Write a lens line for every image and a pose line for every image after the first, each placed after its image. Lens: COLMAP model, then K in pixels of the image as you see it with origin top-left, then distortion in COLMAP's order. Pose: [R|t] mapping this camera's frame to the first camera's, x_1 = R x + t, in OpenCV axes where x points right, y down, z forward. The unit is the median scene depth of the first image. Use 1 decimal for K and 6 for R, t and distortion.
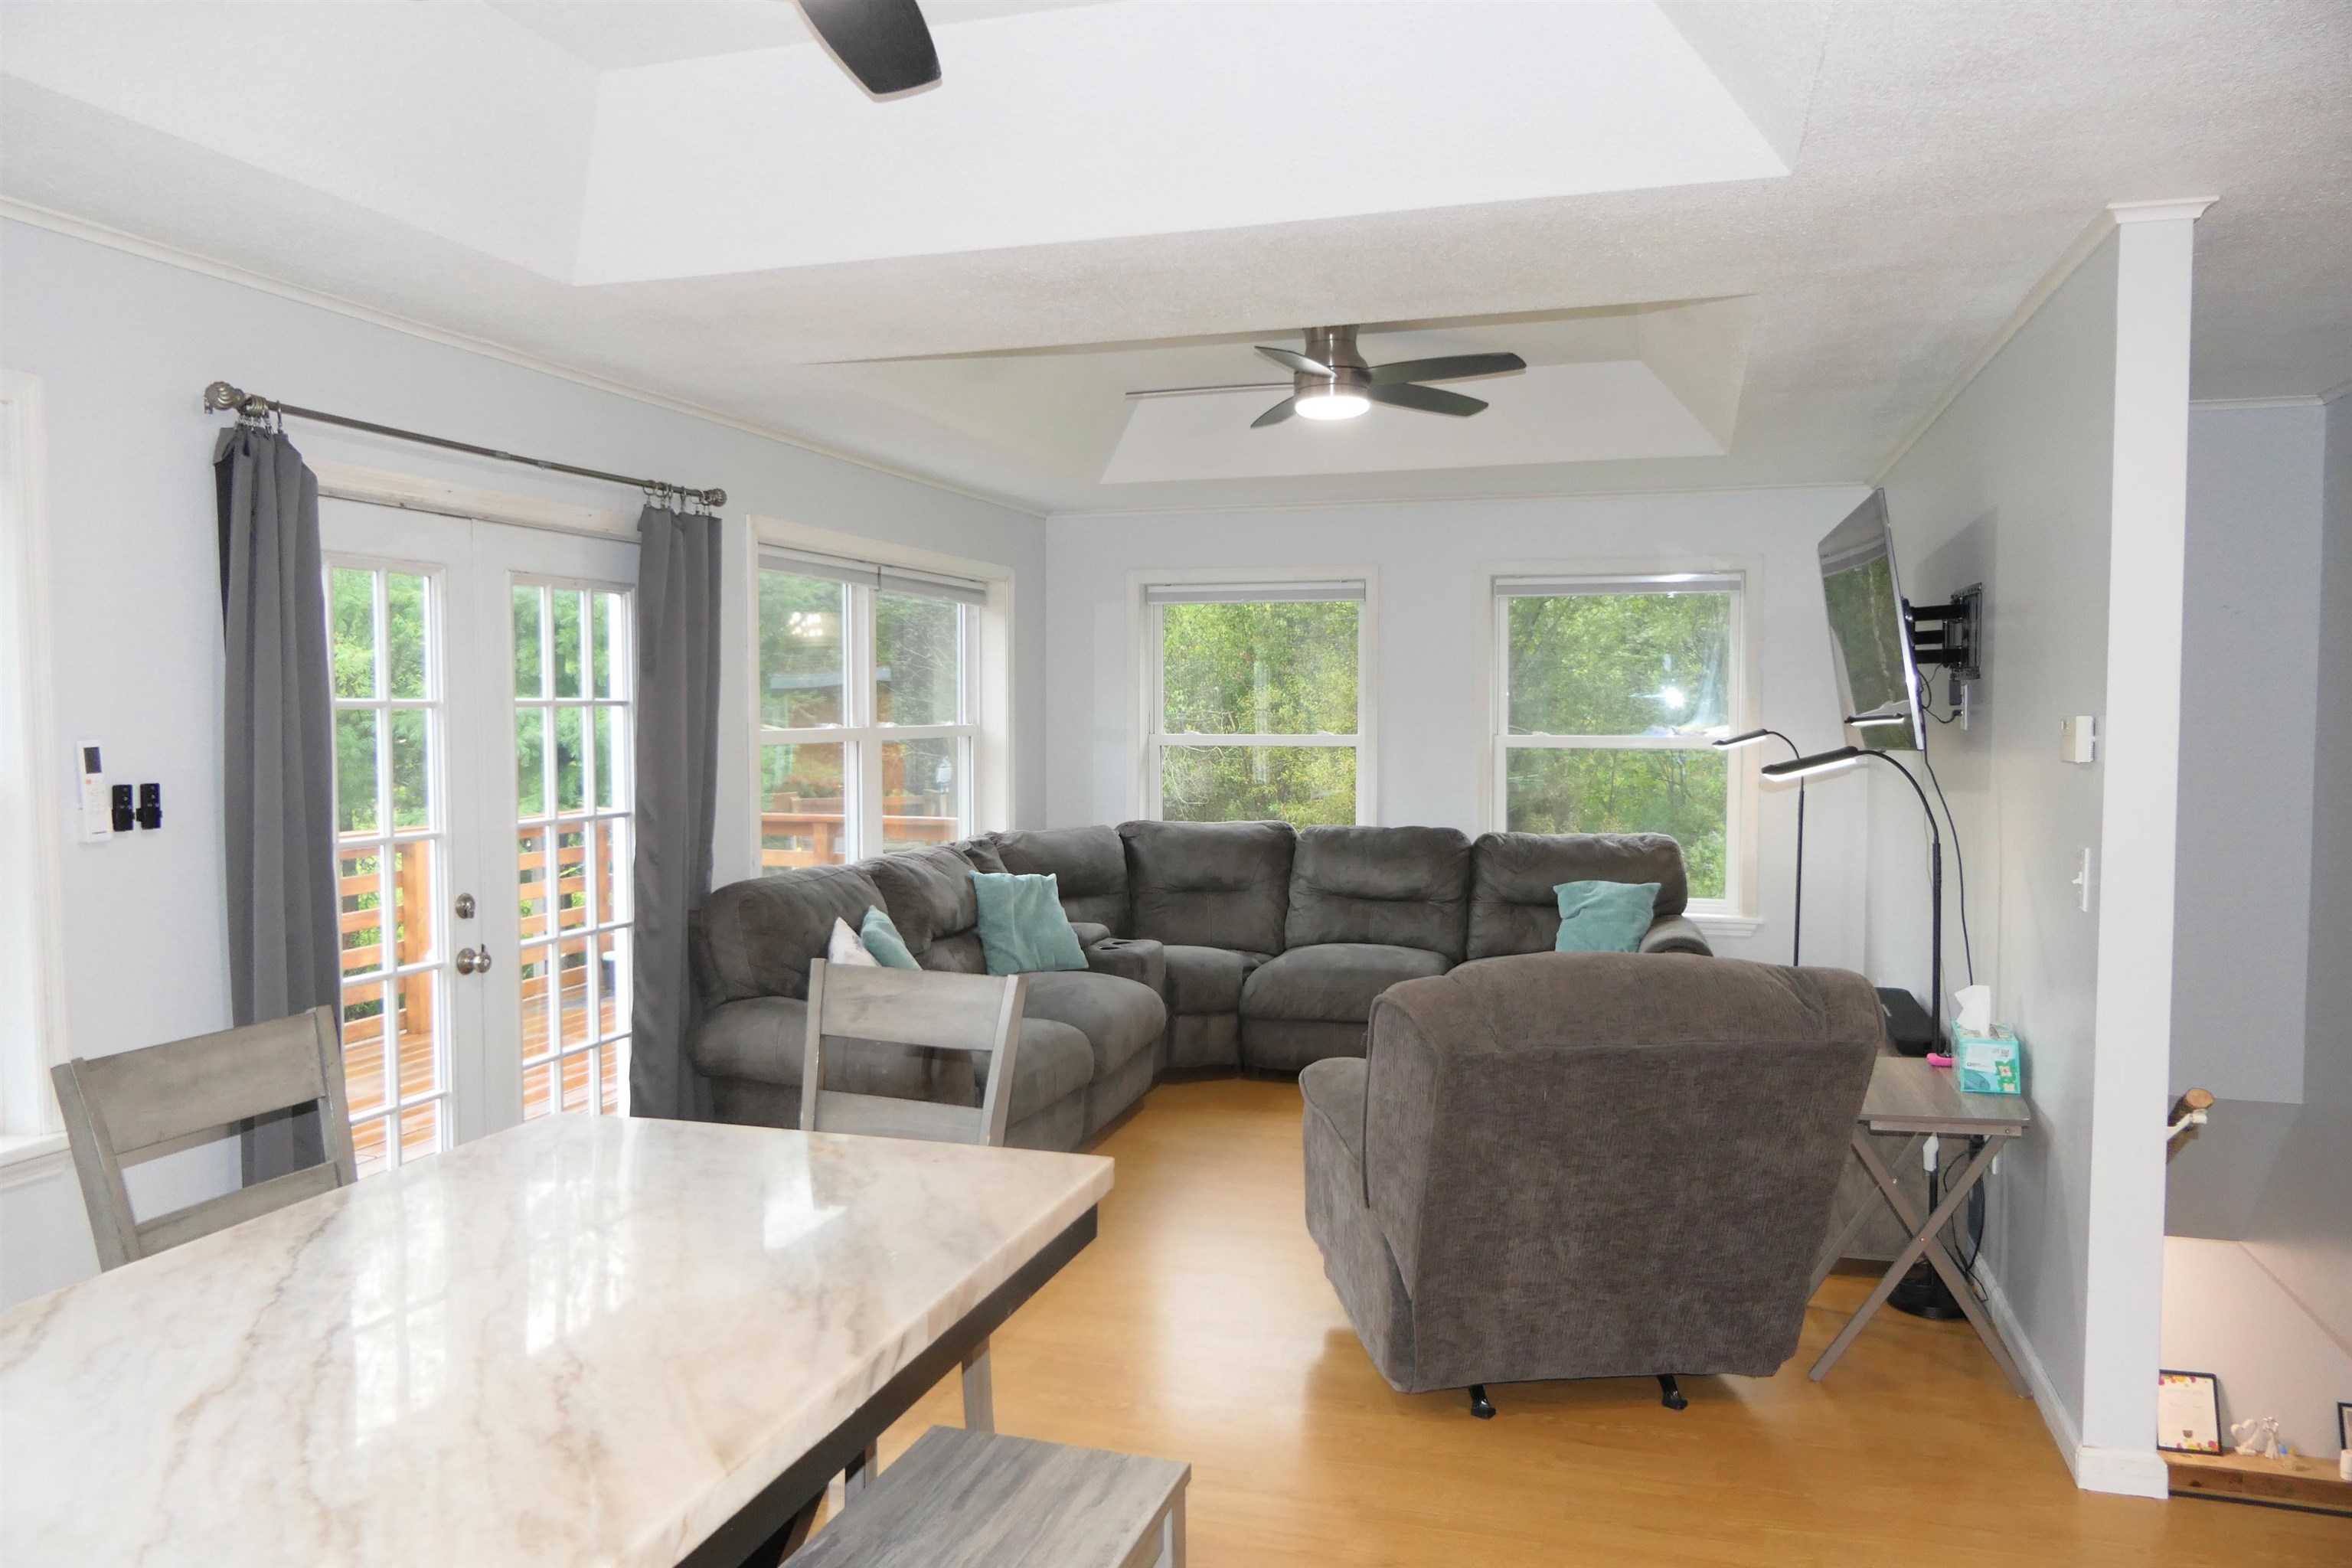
lens RADIAL K [[1617.5, 0, 1162.9], [0, 1617.5, 773.3], [0, 0, 1]] dist [-0.006767, -0.002529]
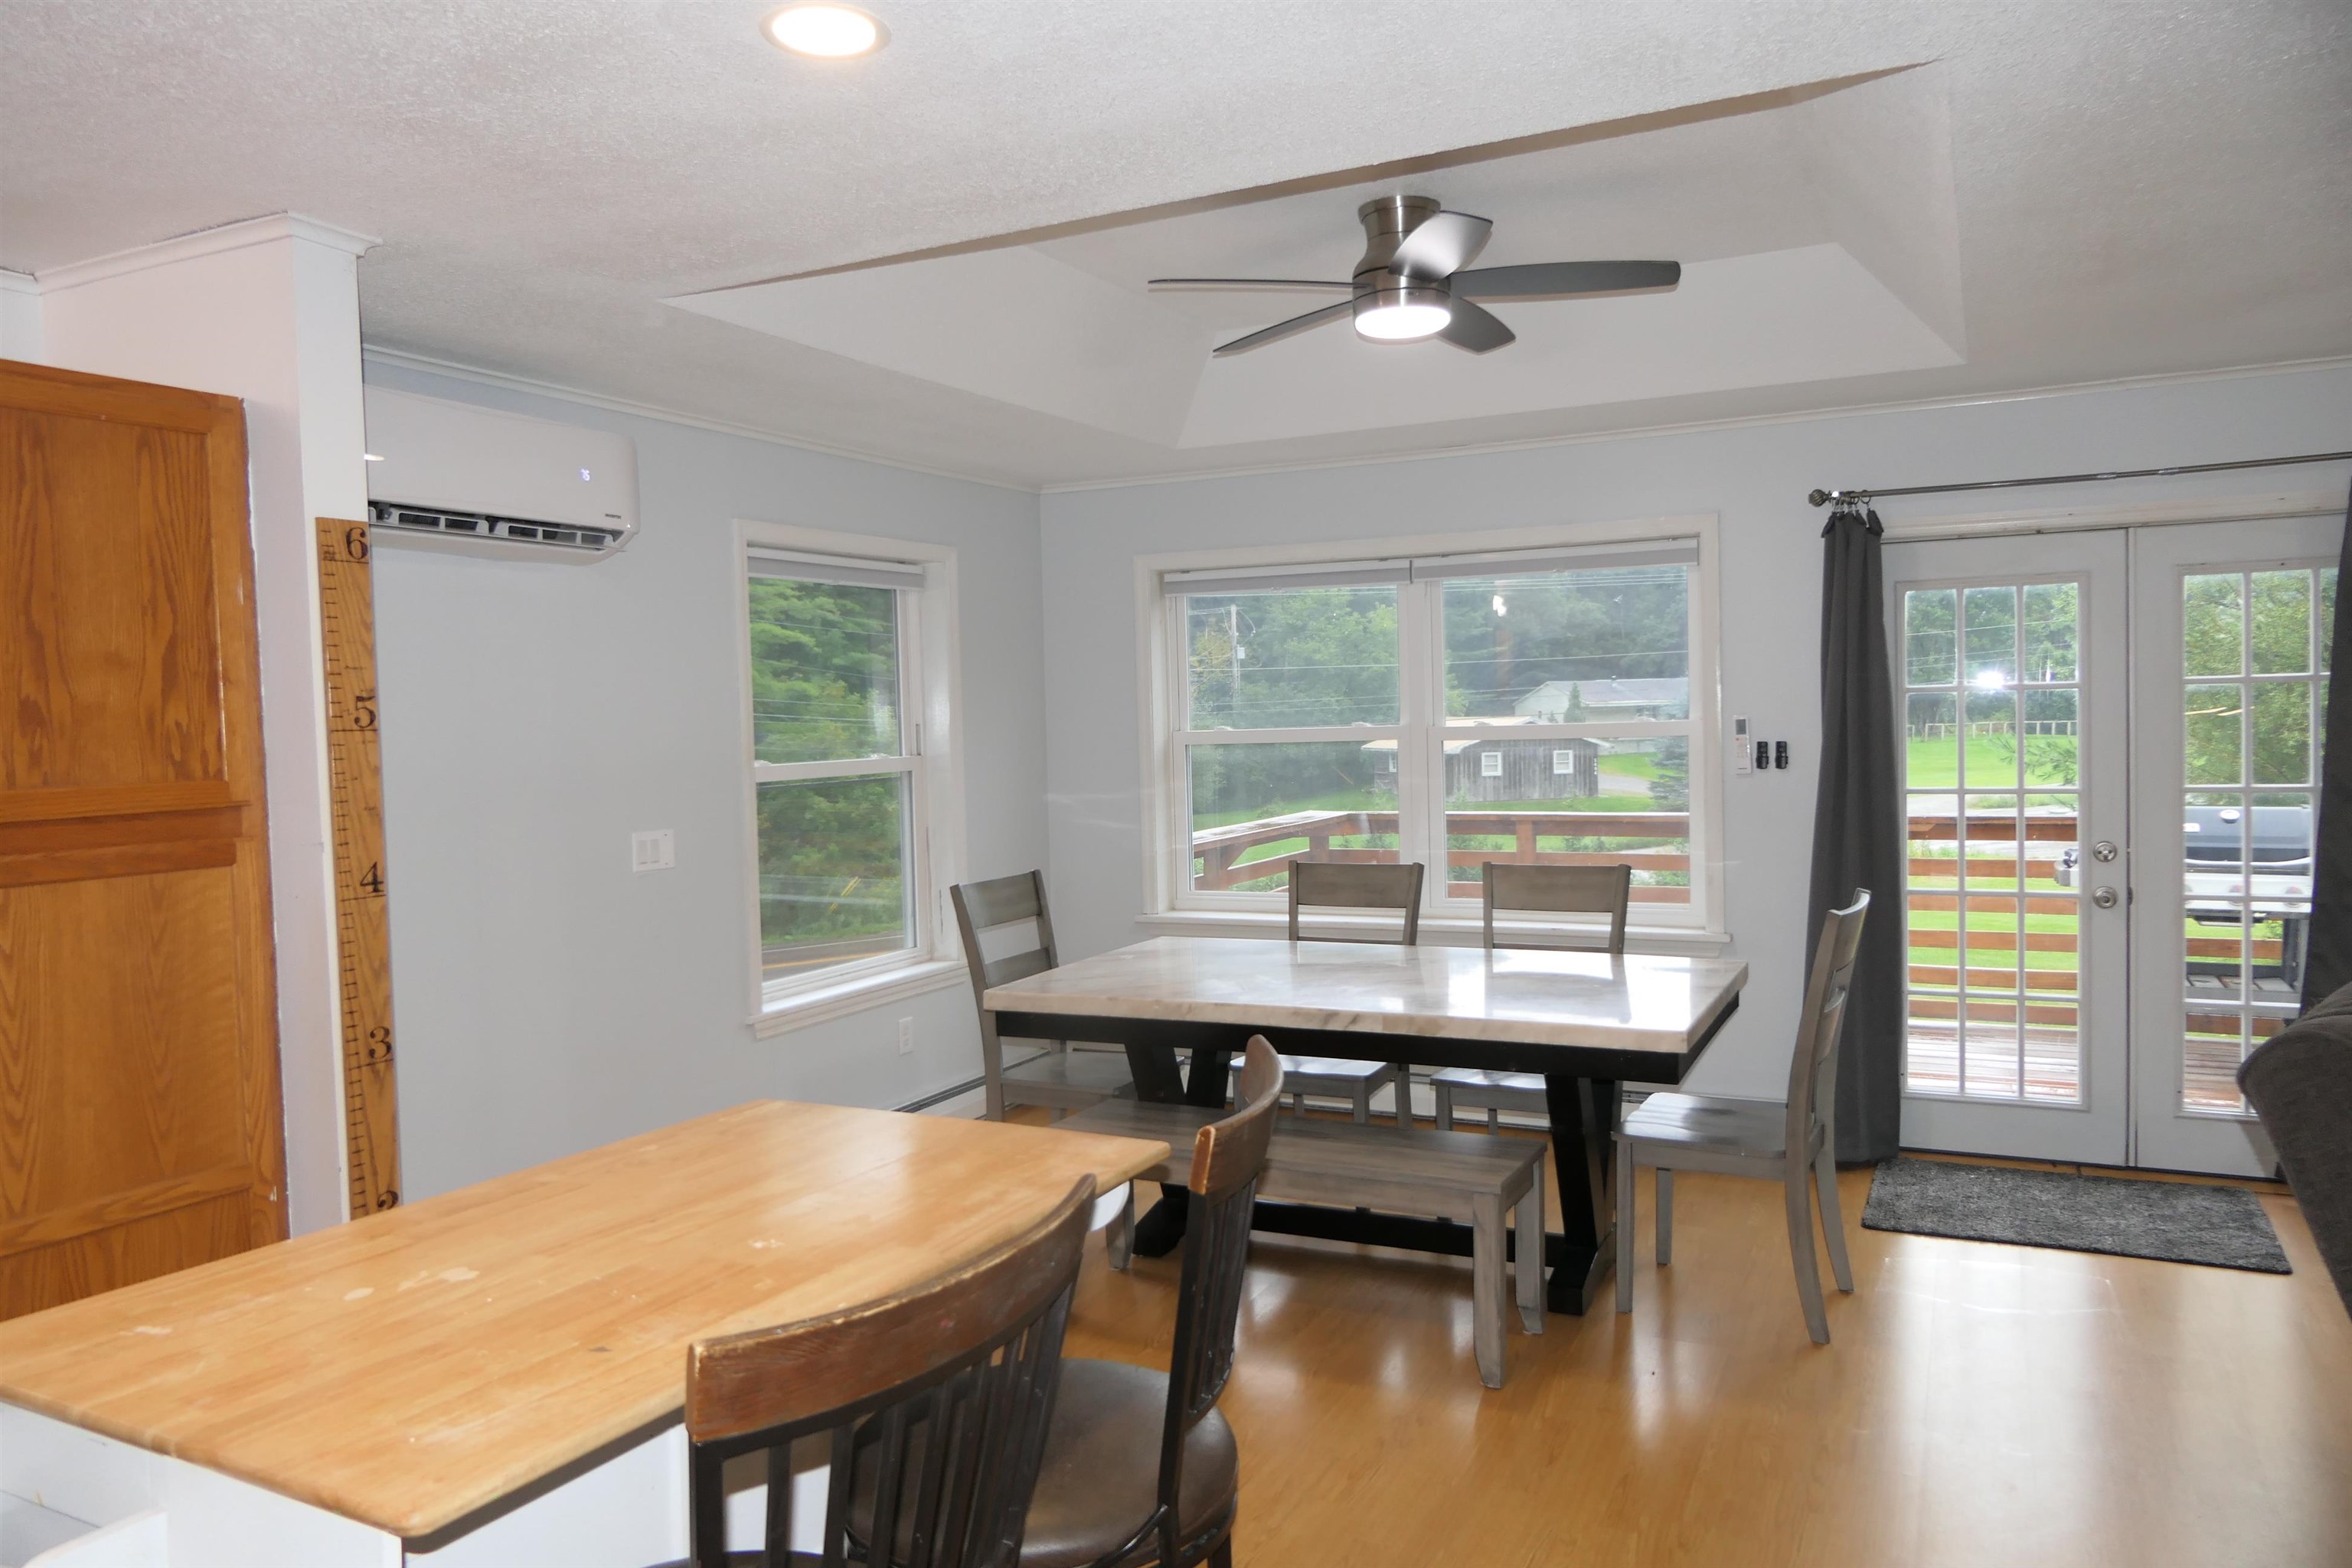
lens RADIAL K [[1631.6, 0, 1187.4], [0, 1631.6, 781.8], [0, 0, 1]] dist [-0.009204, -0.003076]
pose [[-0.158756, 0.049906, -0.986056, 0.731684], [-0.011904, 0.998552, 0.052455, -0.021269], [0.987246, 0.020066, -0.157932, 0.426730]]
